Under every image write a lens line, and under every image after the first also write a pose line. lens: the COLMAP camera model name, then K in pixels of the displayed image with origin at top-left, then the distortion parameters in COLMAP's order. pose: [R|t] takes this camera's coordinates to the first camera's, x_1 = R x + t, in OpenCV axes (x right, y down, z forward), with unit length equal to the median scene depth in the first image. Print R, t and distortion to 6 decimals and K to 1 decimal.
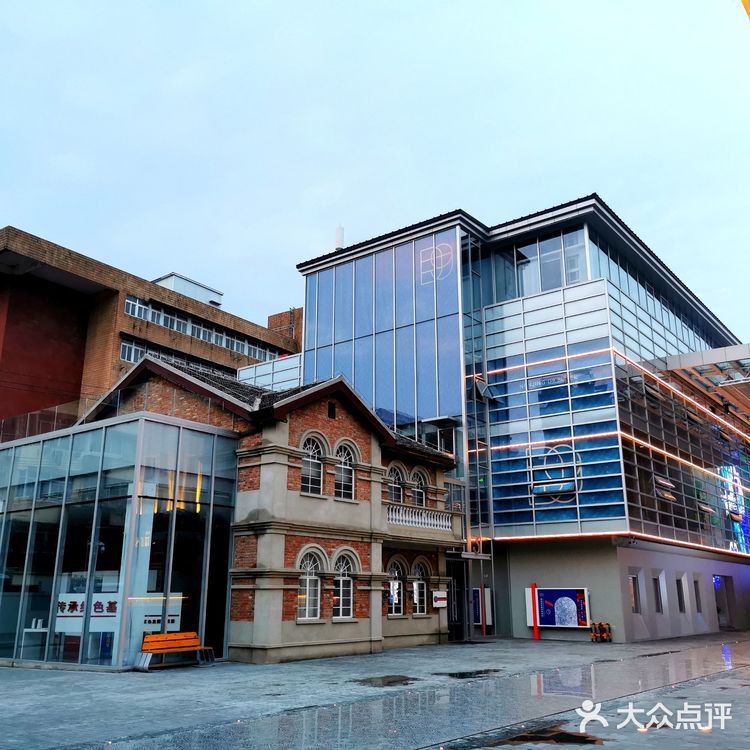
lens RADIAL K [[778.7, 0, 380.4], [0, 778.7, 364.5], [0, 0, 1]] dist [0.025265, 0.000000]
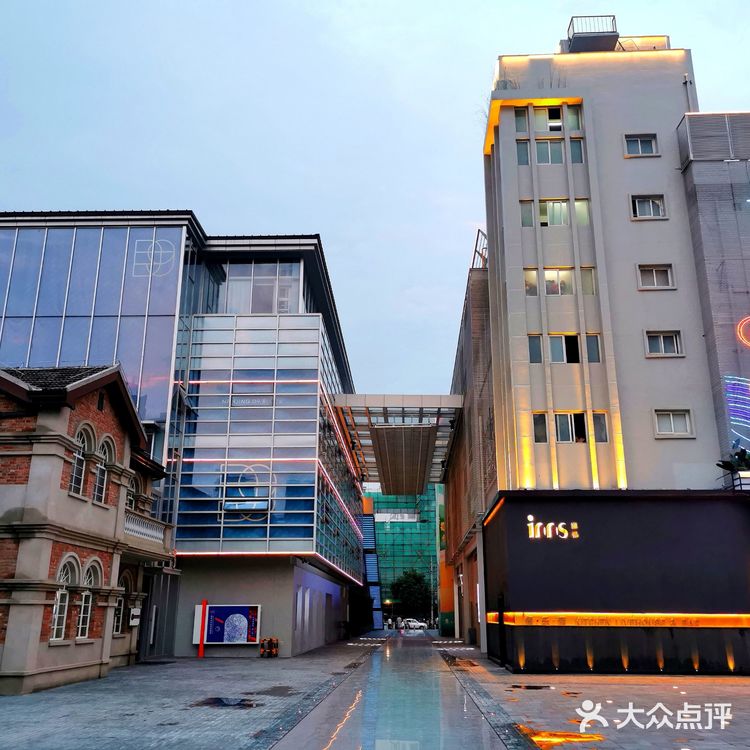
lens RADIAL K [[778.7, 0, 367.6], [0, 778.7, 367.8], [0, 0, 1]] dist [0.025265, 0.000000]
pose [[0.808158, 0.177651, 0.561534, -0.257336], [-0.167595, 0.983374, -0.069906, 0.026187], [-0.564617, -0.037615, 0.824495, 0.081714]]
